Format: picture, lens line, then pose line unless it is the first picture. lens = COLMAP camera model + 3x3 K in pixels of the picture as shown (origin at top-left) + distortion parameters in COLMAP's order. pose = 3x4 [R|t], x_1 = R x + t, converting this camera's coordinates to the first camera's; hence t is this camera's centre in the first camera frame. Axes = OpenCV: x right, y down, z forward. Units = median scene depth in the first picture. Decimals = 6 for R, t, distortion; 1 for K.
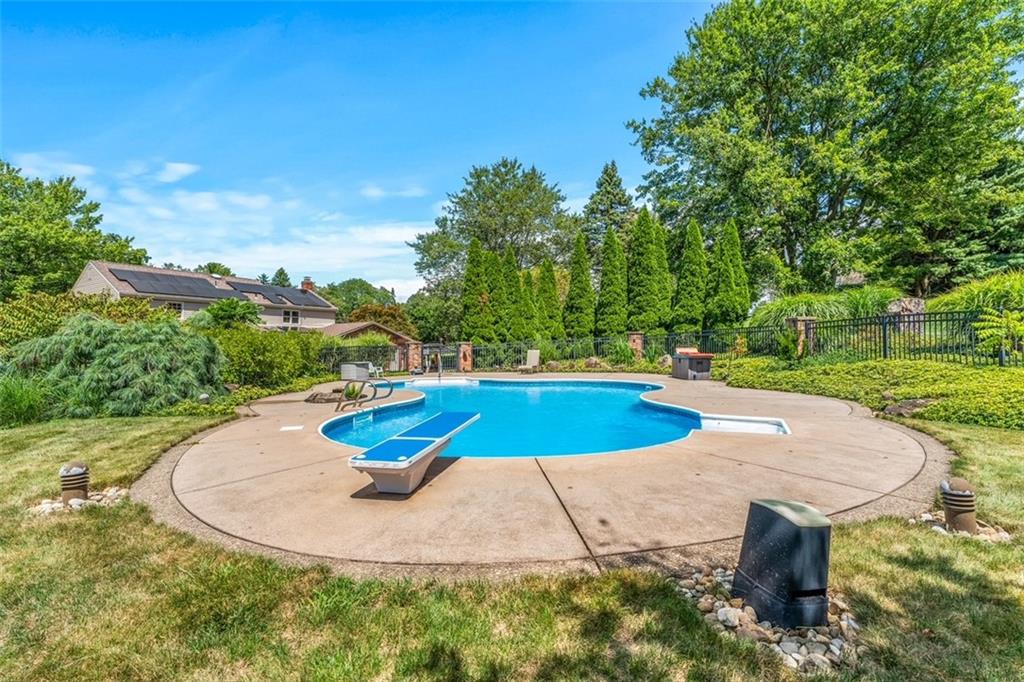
lens RADIAL K [[474.9, 0, 512.0], [0, 474.9, 341.0], [0, 0, 1]] dist [-0.001014, -0.000092]
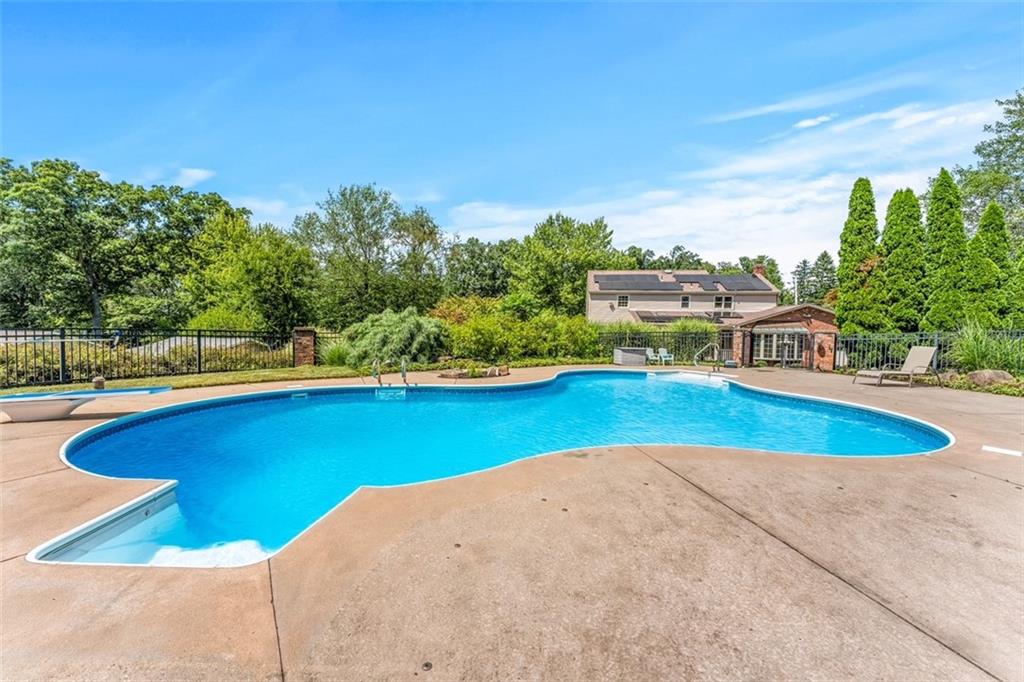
lens RADIAL K [[406.5, 0, 512.0], [0, 406.5, 341.0], [0, 0, 1]] dist [0.001584, 0.000094]
pose [[0.391374, 0.047611, -0.918999, 0.276143], [-0.007228, 0.998789, 0.048667, -0.007664], [0.920203, -0.012404, 0.391244, 0.317585]]
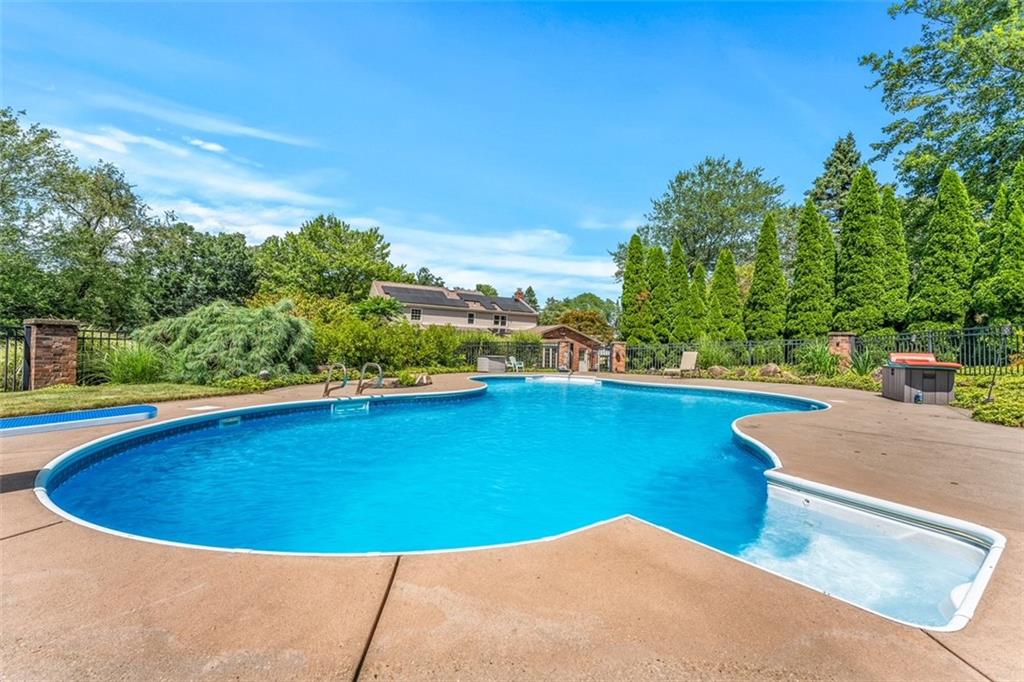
lens RADIAL K [[406.5, 0, 512.0], [0, 406.5, 341.0], [0, 0, 1]] dist [0.001584, 0.000094]
pose [[0.865446, 0.021087, -0.500558, 0.123379], [-0.028178, 0.999581, -0.006611, 0.011977], [0.500209, 0.019826, 0.865678, 0.172232]]
